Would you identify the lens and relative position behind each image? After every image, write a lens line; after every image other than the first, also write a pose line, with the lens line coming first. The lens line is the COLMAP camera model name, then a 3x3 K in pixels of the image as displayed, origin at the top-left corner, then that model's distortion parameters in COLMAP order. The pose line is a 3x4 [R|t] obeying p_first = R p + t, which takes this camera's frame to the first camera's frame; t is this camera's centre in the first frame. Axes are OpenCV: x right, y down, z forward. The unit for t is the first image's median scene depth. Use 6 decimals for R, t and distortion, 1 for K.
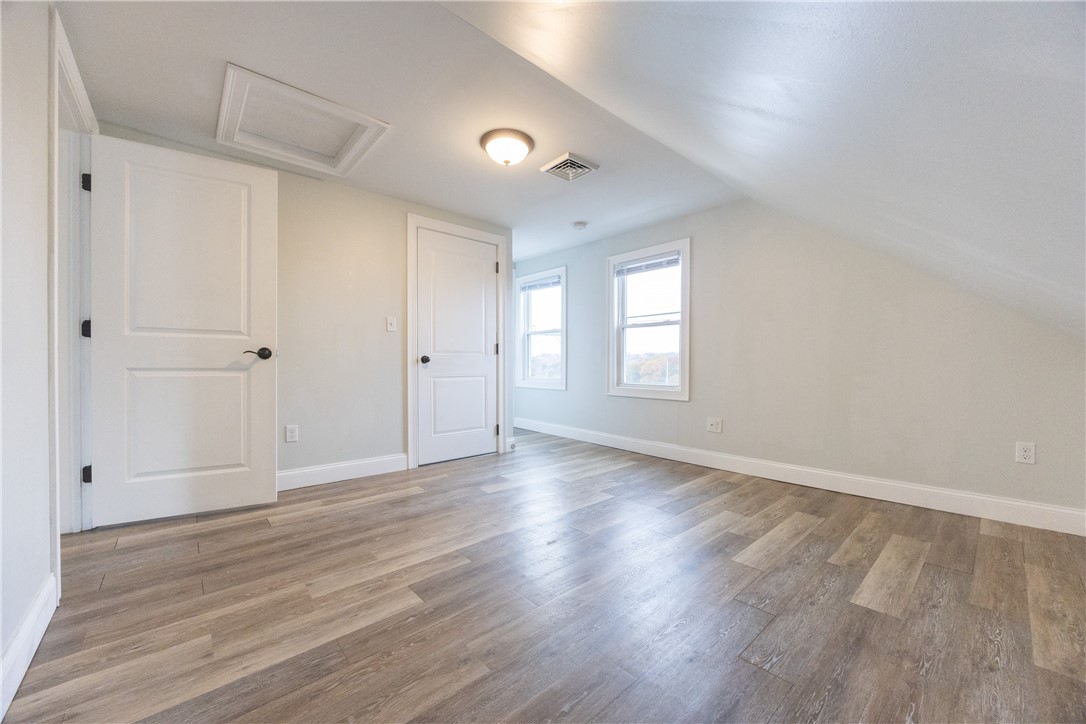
lens RADIAL K [[416.3, 0, 551.7], [0, 416.3, 365.0], [0, 0, 1]] dist [-0.004373, 0.000395]
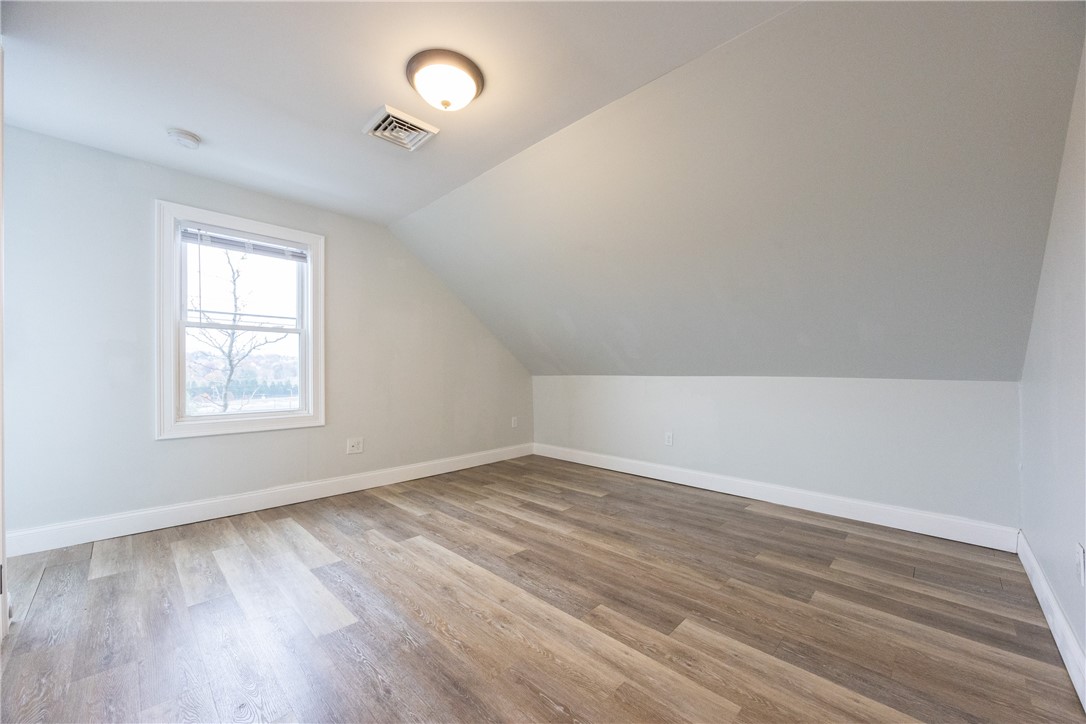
lens RADIAL K [[416.3, 0, 543.6], [0, 416.3, 371.0], [0, 0, 1]] dist [-0.004373, 0.000395]
pose [[-0.077553, 0.005576, 0.996973, -0.857824], [0.004749, 0.999975, -0.005223, -0.029145], [-0.996977, 0.004330, -0.077577, 0.932133]]
